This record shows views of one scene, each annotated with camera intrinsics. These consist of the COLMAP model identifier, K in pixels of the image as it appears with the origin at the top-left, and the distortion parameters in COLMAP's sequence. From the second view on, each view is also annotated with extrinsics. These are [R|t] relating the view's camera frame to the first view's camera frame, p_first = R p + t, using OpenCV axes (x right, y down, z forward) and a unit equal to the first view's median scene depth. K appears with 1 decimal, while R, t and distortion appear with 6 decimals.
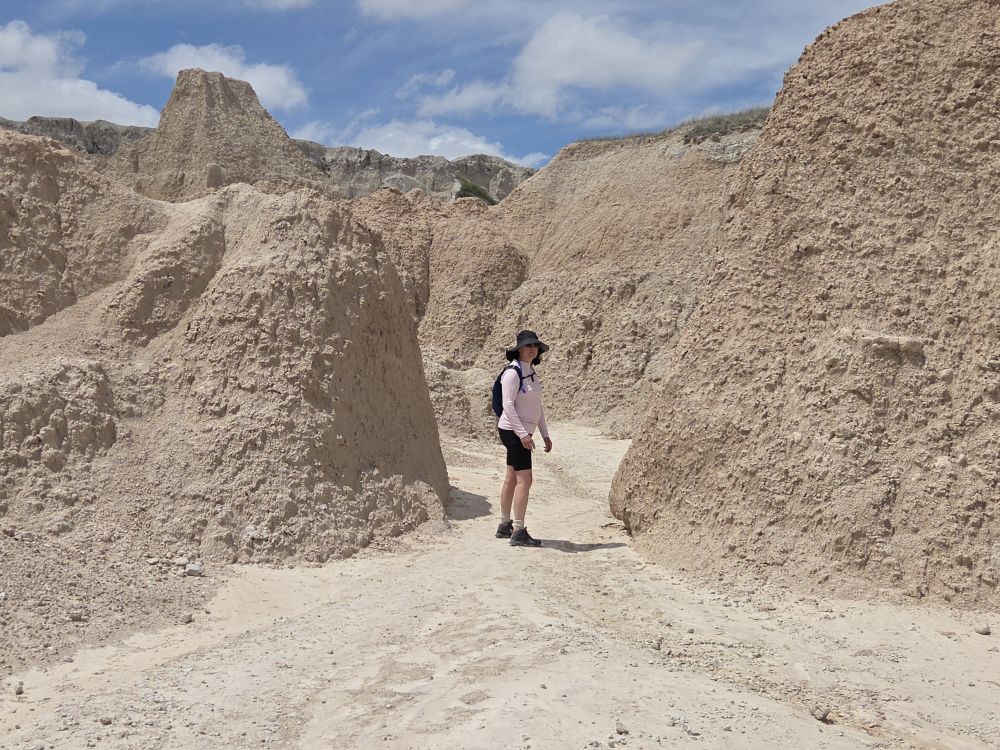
lens RADIAL K [[1272.5, 0, 502.6], [0, 1272.5, 377.6], [0, 0, 1]] dist [0.068428, 0.000000]
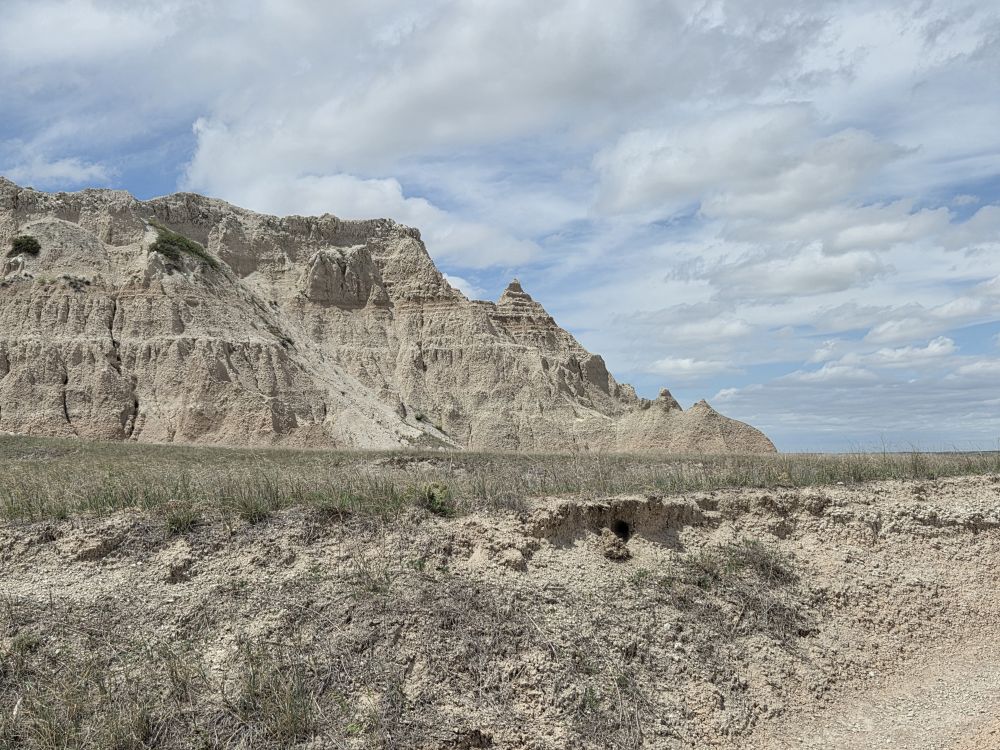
lens RADIAL K [[1136.0, 0, 500.0], [0, 1136.0, 375.1], [0, 0, 1]] dist [0.000936, 0.000000]
pose [[0.975882, -0.044979, 0.213615, 0.012123], [0.062007, 0.995352, -0.073692, -0.041805], [-0.209308, 0.085160, 0.974134, 0.575102]]
